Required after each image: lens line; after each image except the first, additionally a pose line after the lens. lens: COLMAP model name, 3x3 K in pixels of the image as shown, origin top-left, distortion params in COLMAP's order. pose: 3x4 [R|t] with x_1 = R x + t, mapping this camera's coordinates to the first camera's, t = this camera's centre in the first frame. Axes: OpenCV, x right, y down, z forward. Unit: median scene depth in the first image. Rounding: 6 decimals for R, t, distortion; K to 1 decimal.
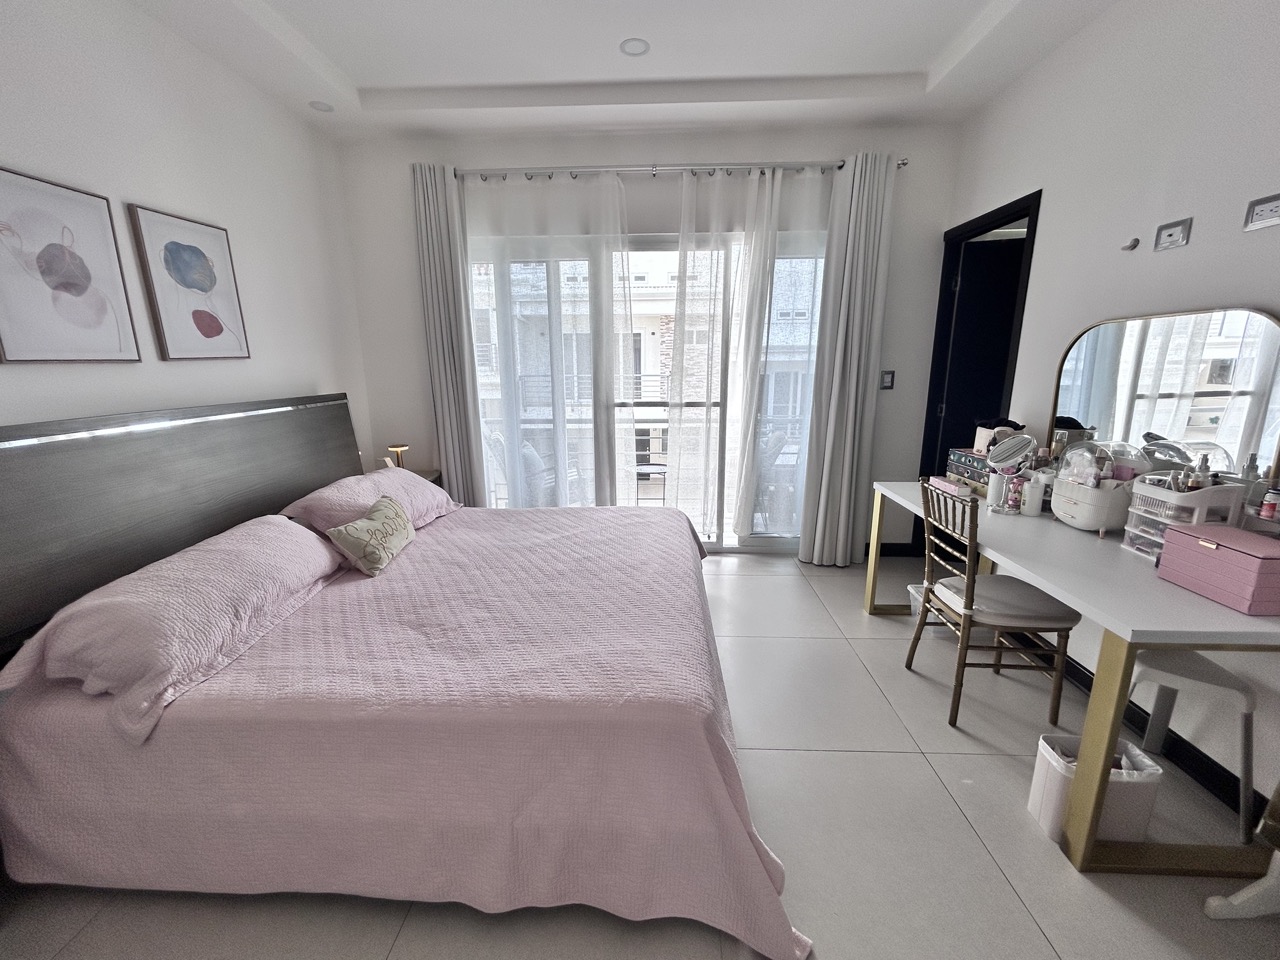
lens RADIAL K [[520.6, 0, 637.9], [0, 520.6, 477.9], [0, 0, 1]] dist [0.004053, -0.000597]
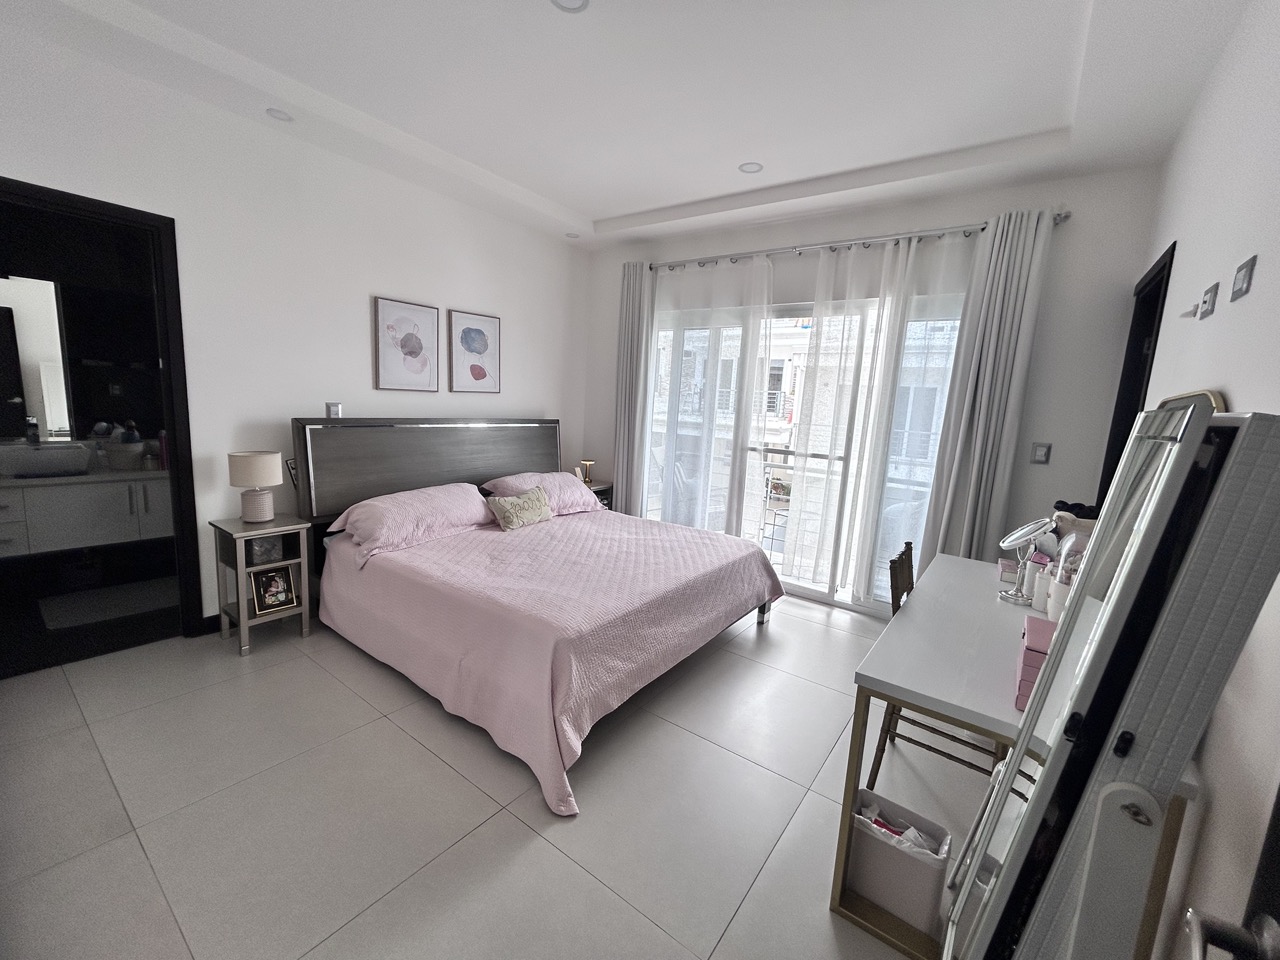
lens RADIAL K [[520.6, 0, 640.7], [0, 520.6, 481.1], [0, 0, 1]] dist [0.004053, -0.000597]
pose [[0.829609, 0.140844, -0.540290, 0.502260], [-0.183205, 0.982754, -0.025123, 0.002162], [0.527433, 0.119826, 0.841104, -0.099668]]
